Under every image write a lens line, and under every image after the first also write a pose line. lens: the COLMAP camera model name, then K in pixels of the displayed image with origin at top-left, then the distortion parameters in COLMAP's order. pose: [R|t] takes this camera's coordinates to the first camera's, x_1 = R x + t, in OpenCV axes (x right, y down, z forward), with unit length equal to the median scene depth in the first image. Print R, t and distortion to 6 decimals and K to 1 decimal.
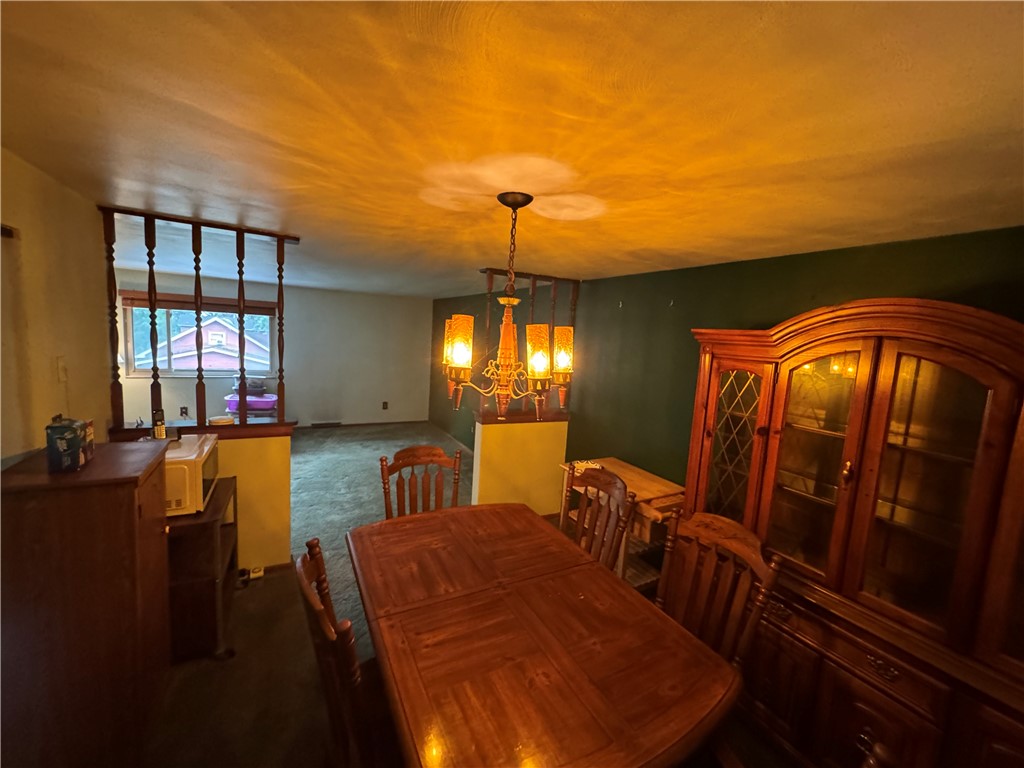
lens RADIAL K [[411.6, 0, 509.4], [0, 411.6, 384.4], [0, 0, 1]] dist [-0.001909, 0.000033]
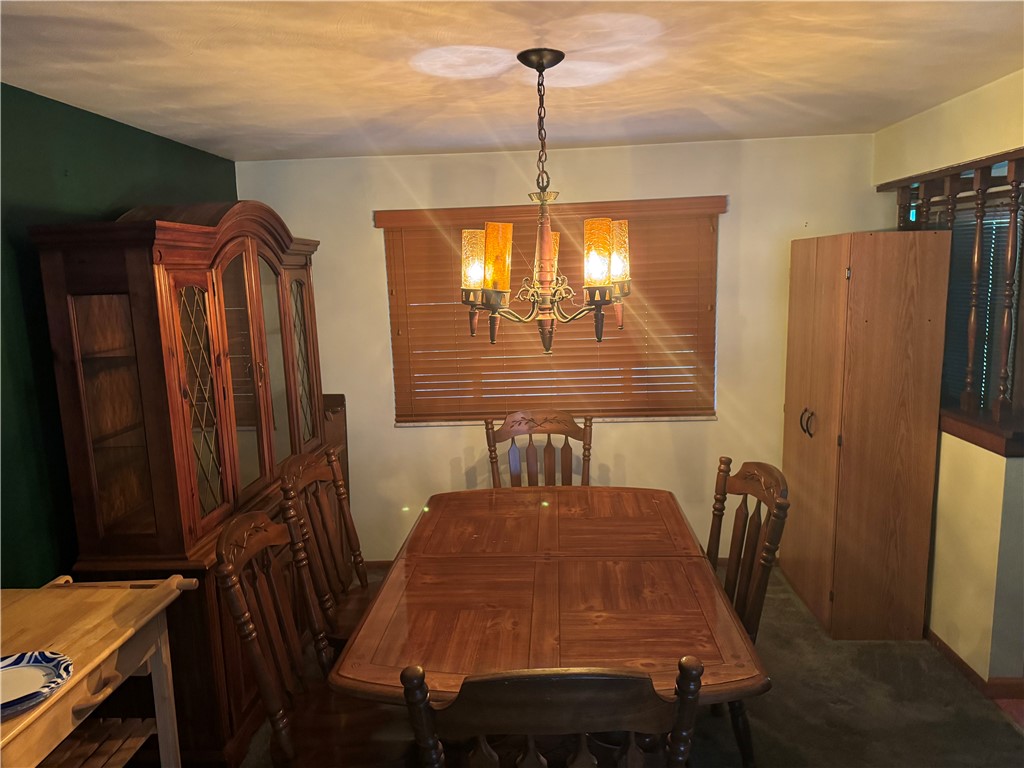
lens RADIAL K [[717.0, 0, 512.4], [0, 717.0, 382.9], [0, 0, 1]] dist [0.005235, 0.000364]
pose [[-0.854239, -0.115430, 0.506904, -0.498429], [0.040781, 0.957157, 0.286684, -0.190193], [-0.518278, 0.265569, -0.812933, 1.649558]]
